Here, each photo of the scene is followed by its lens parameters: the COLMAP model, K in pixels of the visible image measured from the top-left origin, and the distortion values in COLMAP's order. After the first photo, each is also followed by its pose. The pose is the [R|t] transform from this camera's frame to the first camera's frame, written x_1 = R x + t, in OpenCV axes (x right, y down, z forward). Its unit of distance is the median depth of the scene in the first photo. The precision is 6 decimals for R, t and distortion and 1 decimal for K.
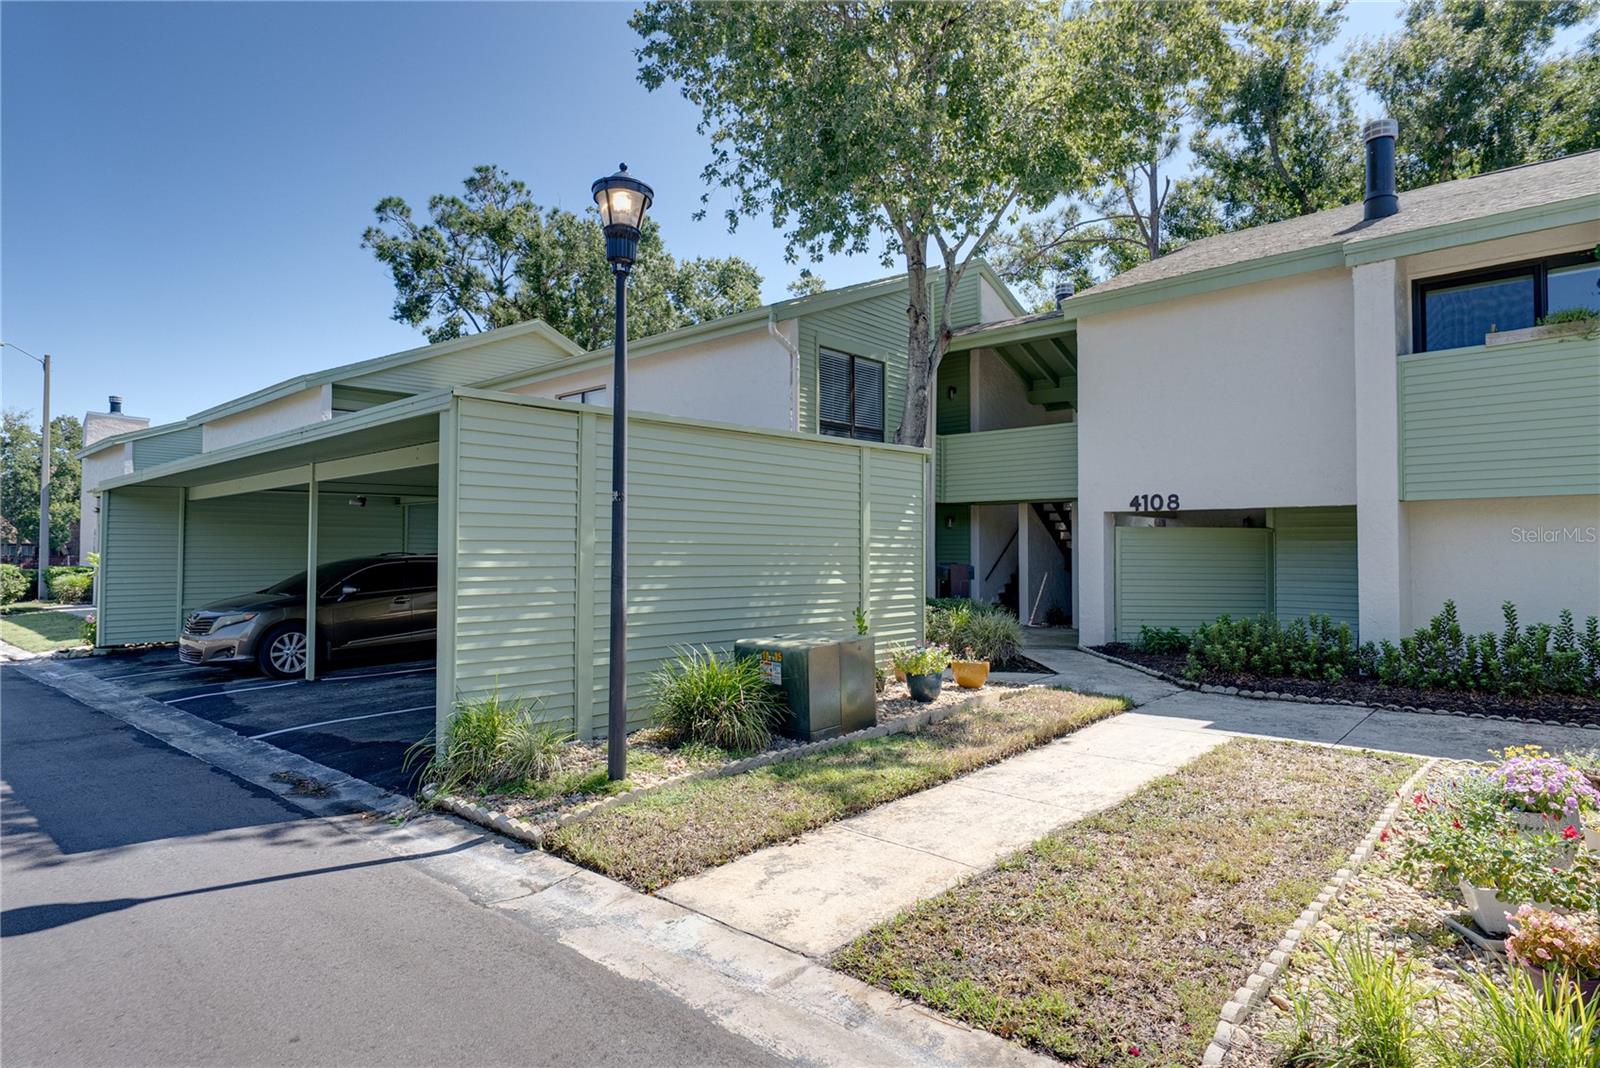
lens RADIAL K [[863.2, 0, 798.6], [0, 863.2, 538.1], [0, 0, 1]] dist [0.013870, -0.003603]
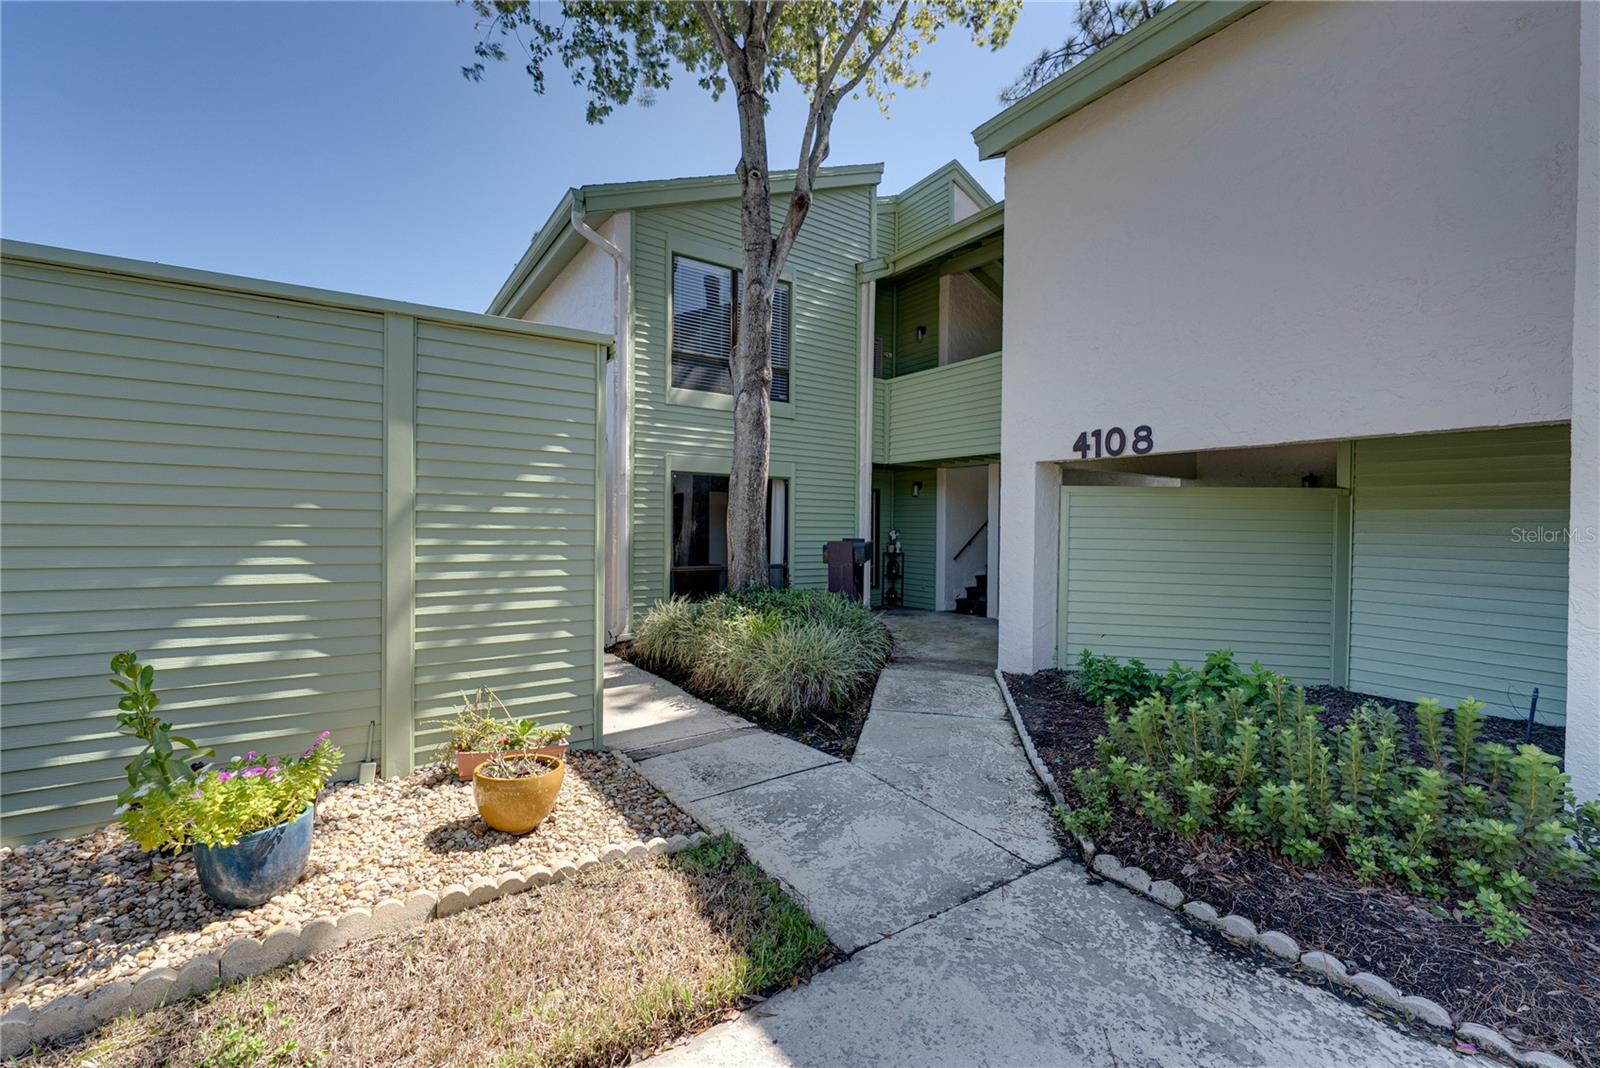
lens RADIAL K [[660.4, 0, 800.2], [0, 660.4, 529.9], [0, 0, 1]] dist [0.002912, 0.000436]
pose [[0.974993, 0.010787, -0.221973, 0.303736], [-0.005353, 0.999671, 0.025067, 0.008077], [0.222170, -0.023252, 0.974731, 0.512828]]
